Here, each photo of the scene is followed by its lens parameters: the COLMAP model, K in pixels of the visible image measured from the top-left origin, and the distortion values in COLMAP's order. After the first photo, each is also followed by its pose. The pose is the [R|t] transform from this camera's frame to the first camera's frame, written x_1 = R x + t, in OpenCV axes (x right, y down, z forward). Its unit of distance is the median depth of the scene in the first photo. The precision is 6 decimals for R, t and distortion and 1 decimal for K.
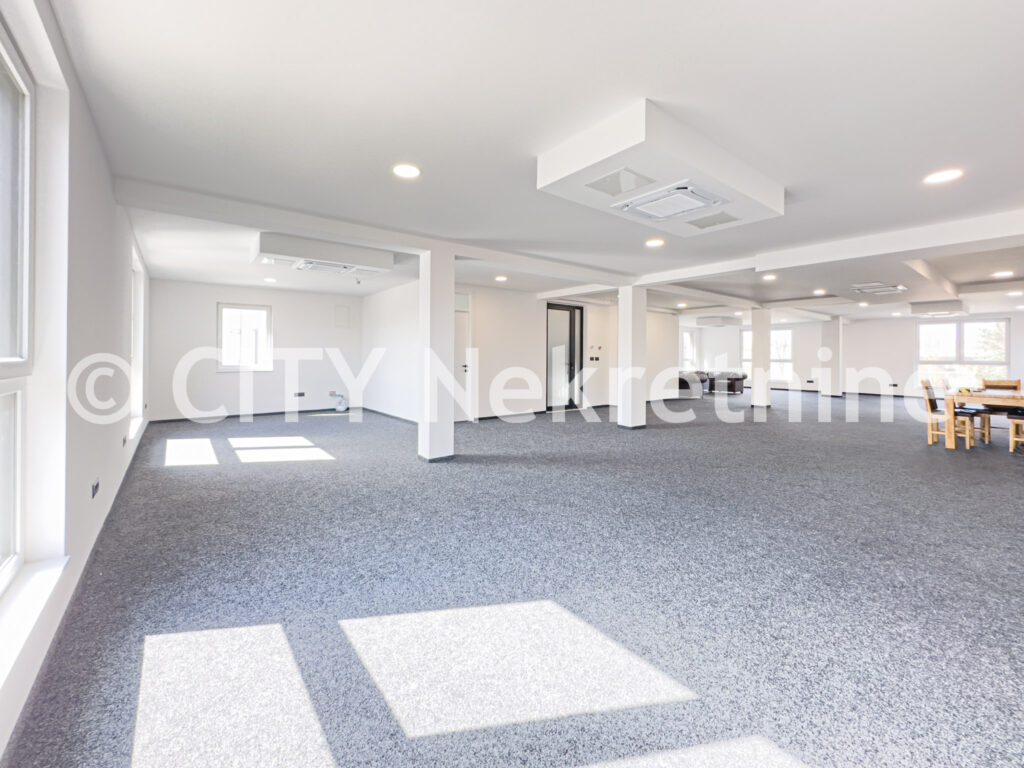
lens RADIAL K [[419.2, 0, 497.4], [0, 419.2, 357.7], [0, 0, 1]] dist [-0.000006, 0.000093]
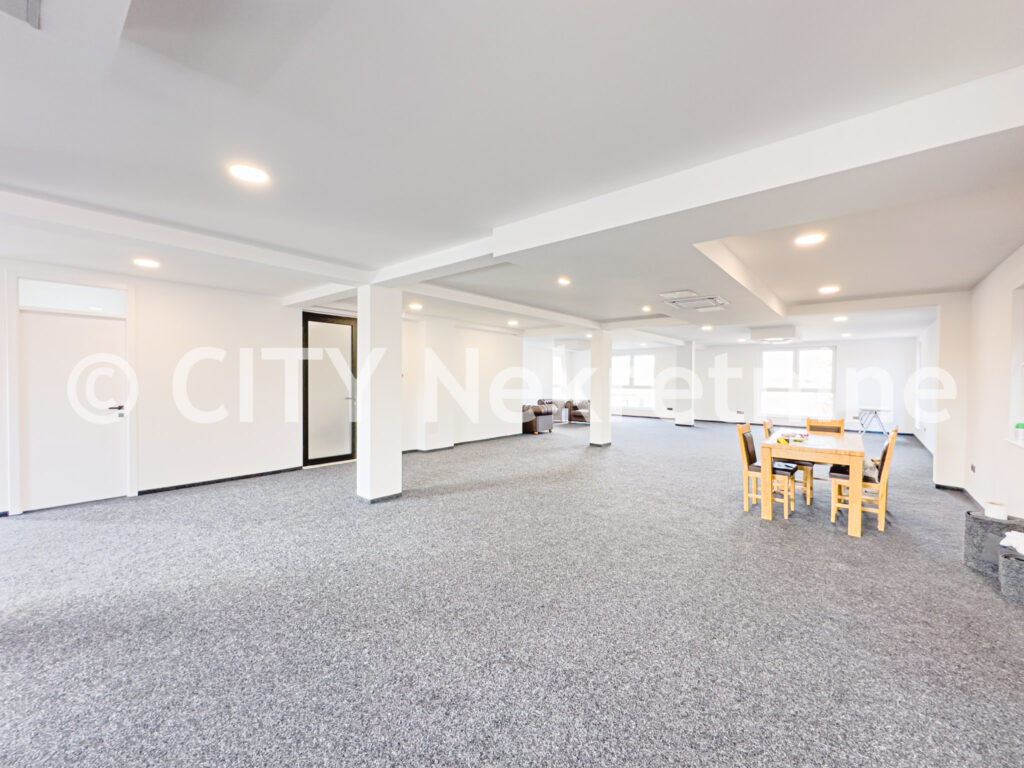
lens RADIAL K [[411.1, 0, 514.7], [0, 411.1, 386.8], [0, 0, 1]] dist [-0.001280, 0.000109]
pose [[0.975913, -0.004253, 0.218118, 0.356393], [0.000168, 0.999824, 0.018745, -0.021759], [-0.218159, -0.018256, 0.975742, 0.286862]]
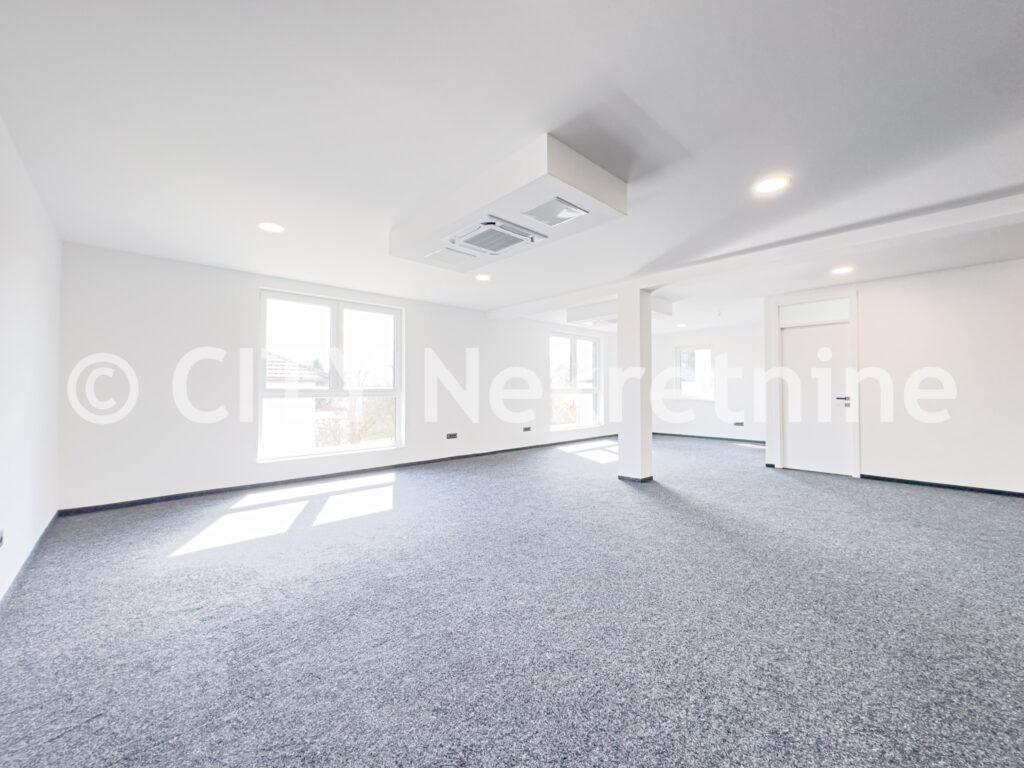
lens RADIAL K [[411.1, 0, 514.7], [0, 411.1, 386.8], [0, 0, 1]] dist [-0.001280, 0.000109]
pose [[0.102818, -0.019722, -0.994505, 0.563148], [0.005887, 0.999798, -0.019218, 0.010159], [0.994683, -0.003879, 0.102913, 0.364322]]
